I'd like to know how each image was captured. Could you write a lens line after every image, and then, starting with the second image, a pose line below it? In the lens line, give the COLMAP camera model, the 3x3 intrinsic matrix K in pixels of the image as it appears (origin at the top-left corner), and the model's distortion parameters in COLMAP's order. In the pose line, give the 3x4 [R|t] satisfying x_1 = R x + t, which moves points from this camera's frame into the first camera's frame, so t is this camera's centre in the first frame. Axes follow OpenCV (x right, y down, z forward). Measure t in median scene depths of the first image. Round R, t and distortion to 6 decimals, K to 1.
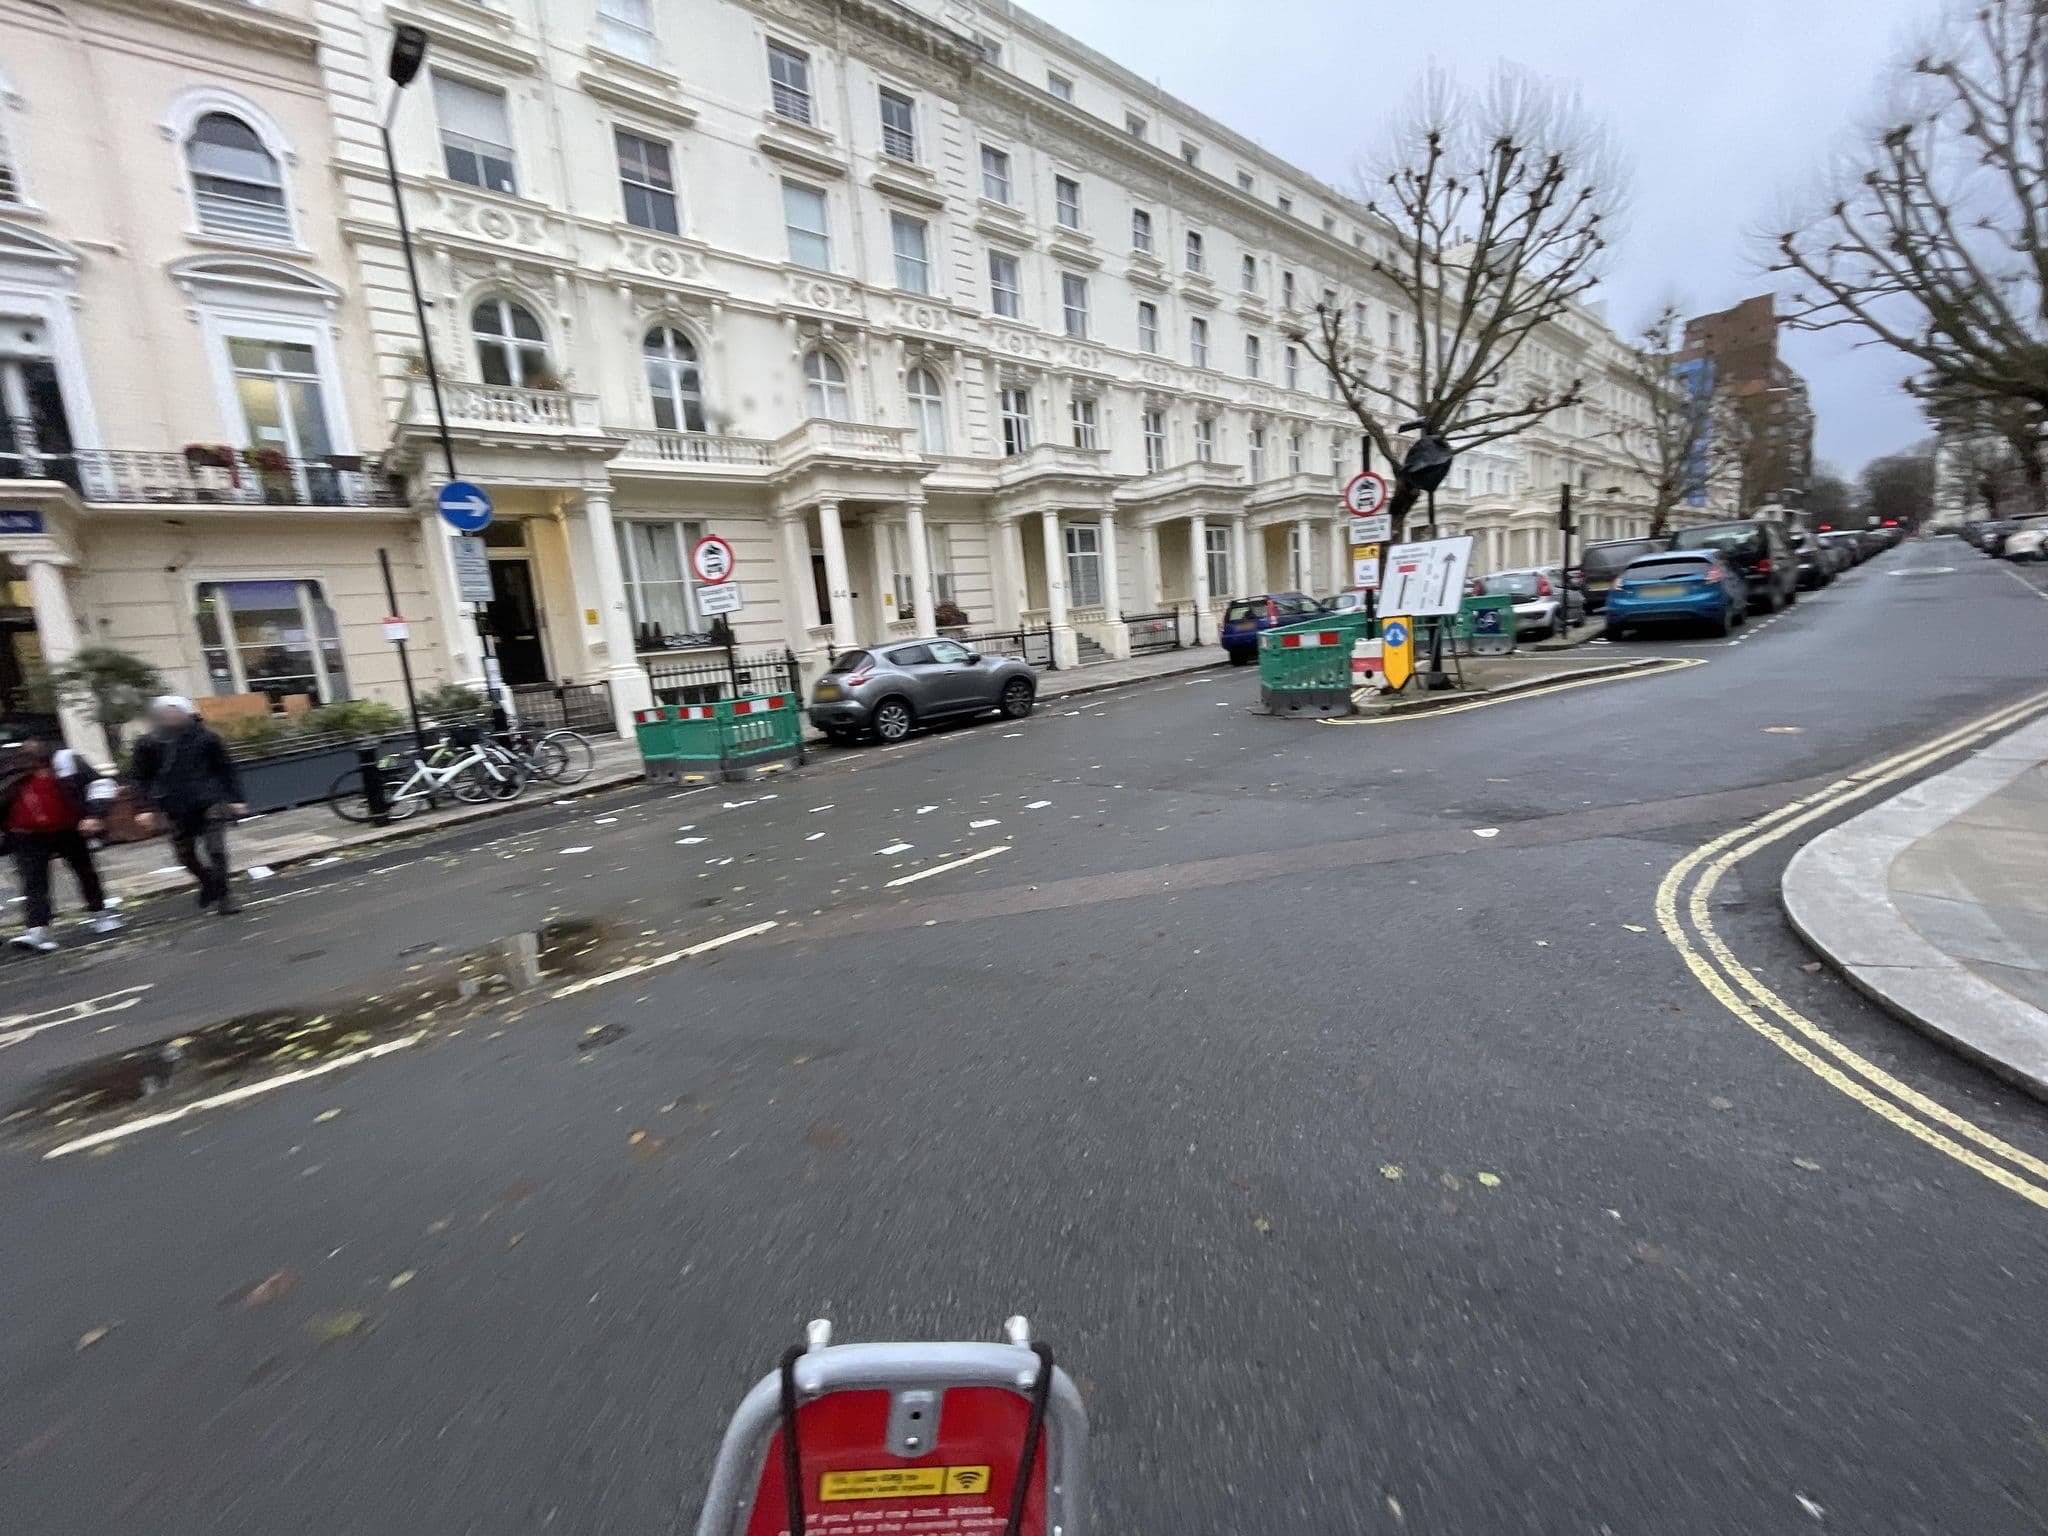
lens RADIAL K [[832.4, 0, 1017.6], [0, 832.4, 751.9], [0, 0, 1]] dist [-0.003434, 0.001202]
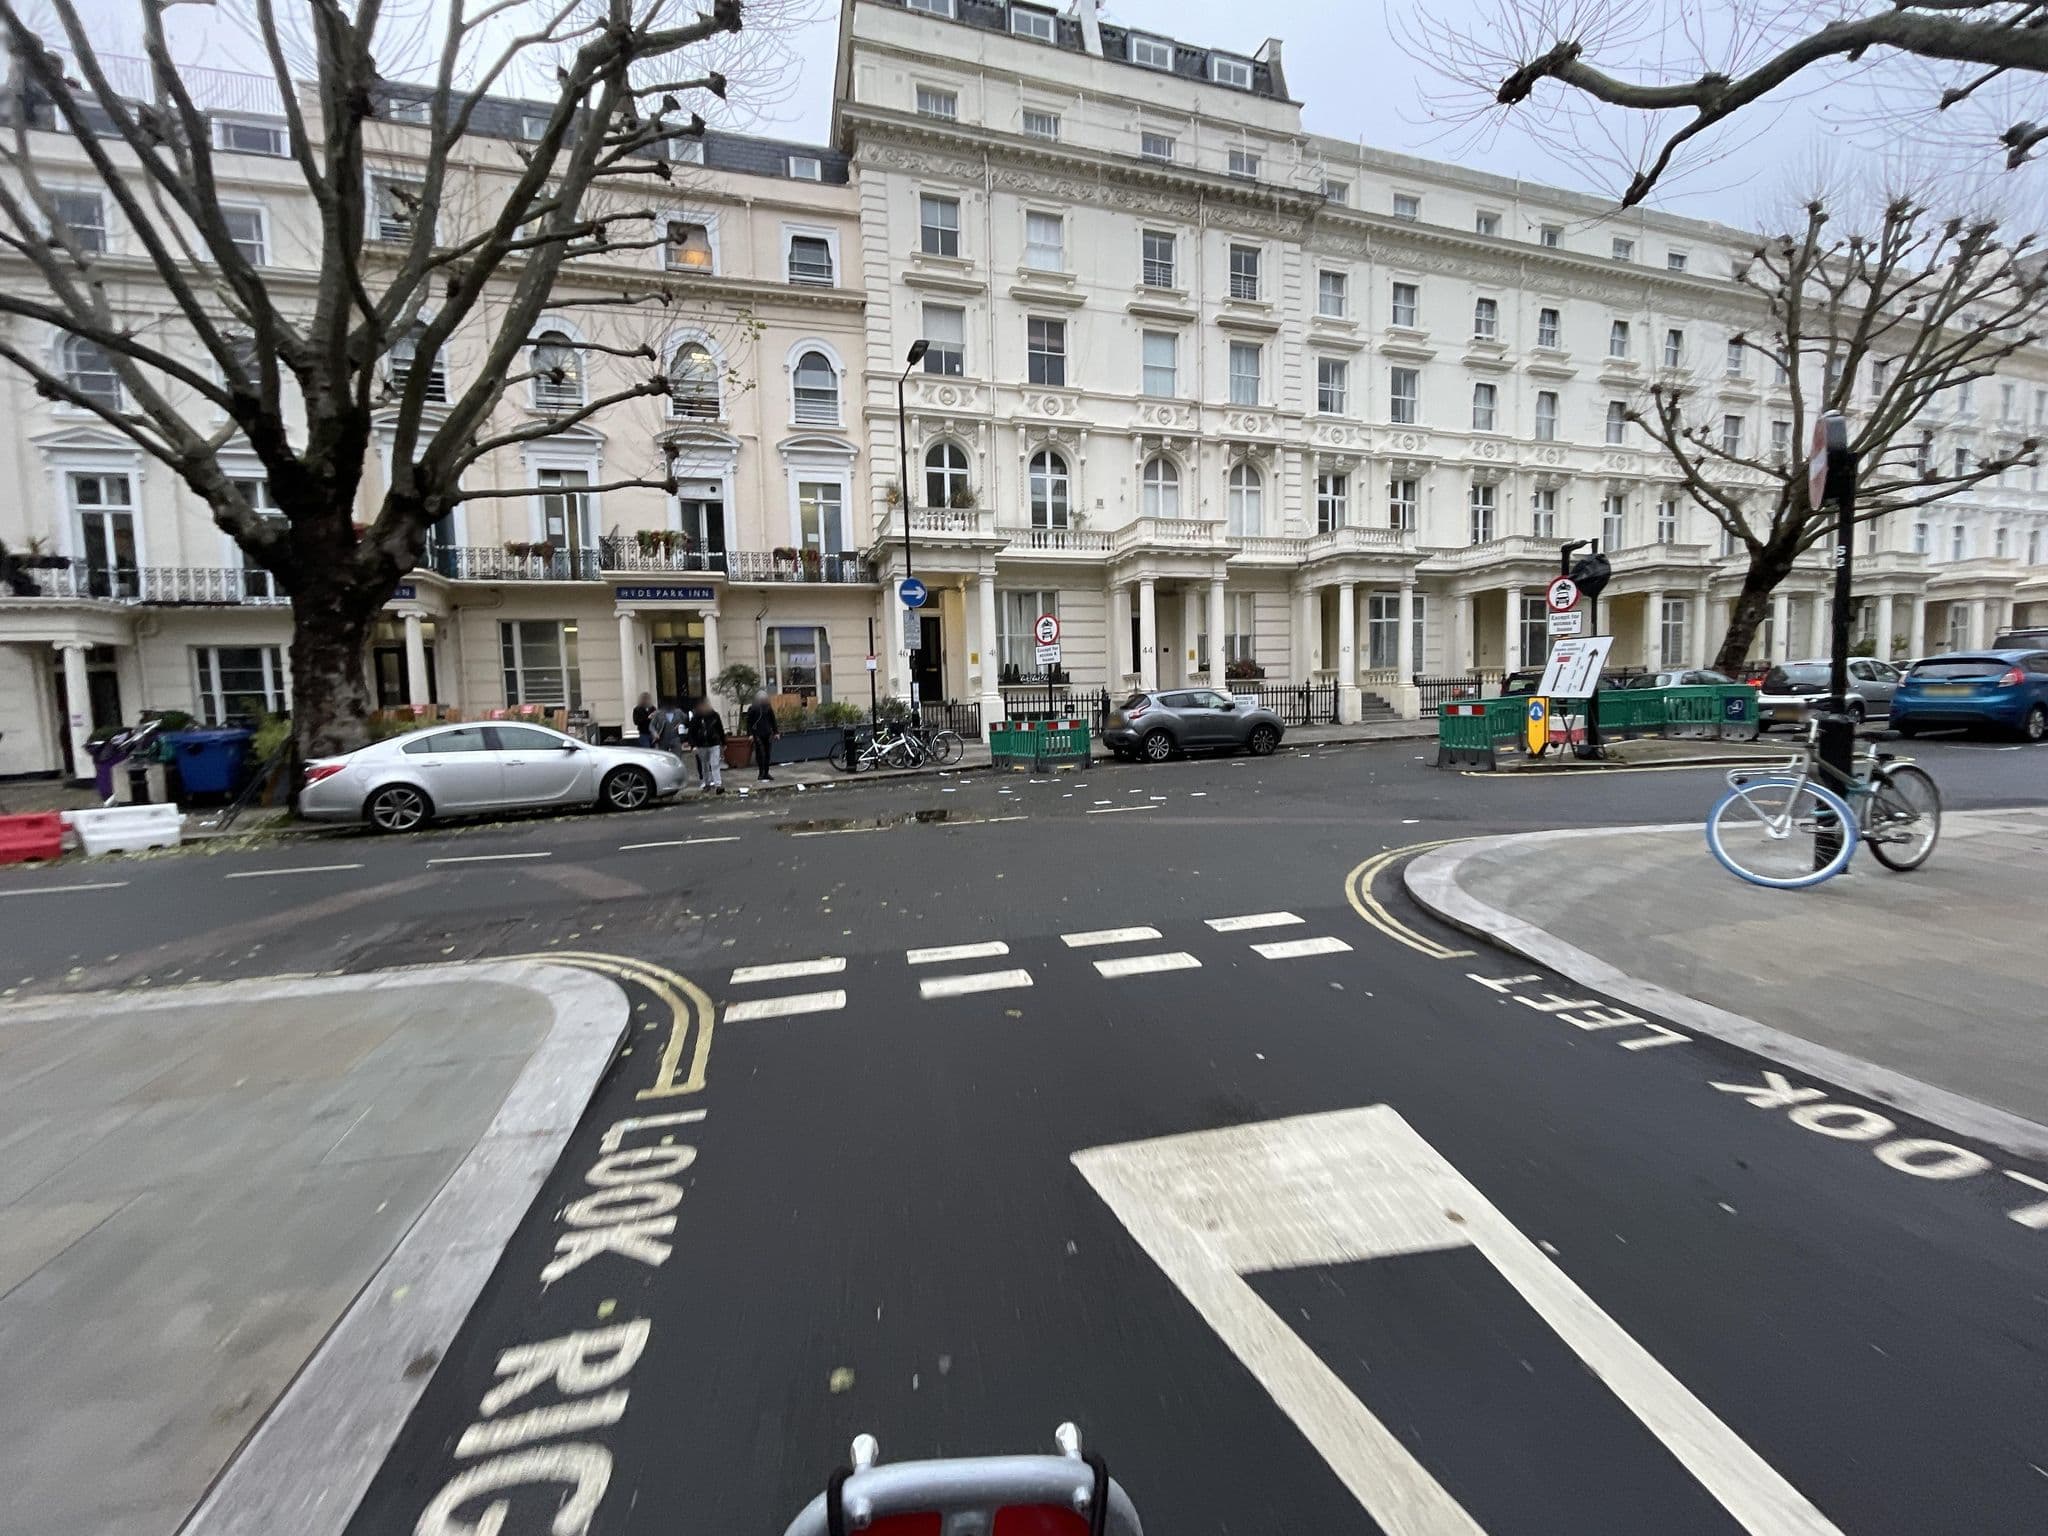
lens RADIAL K [[832.4, 0, 1030.8], [0, 832.4, 767.3], [0, 0, 1]] dist [-0.003434, 0.001202]
pose [[0.917205, 0.103795, -0.384659, 0.134644], [-0.116671, 0.993118, -0.010217, 0.025759], [0.380951, 0.054249, 0.923002, -0.251294]]
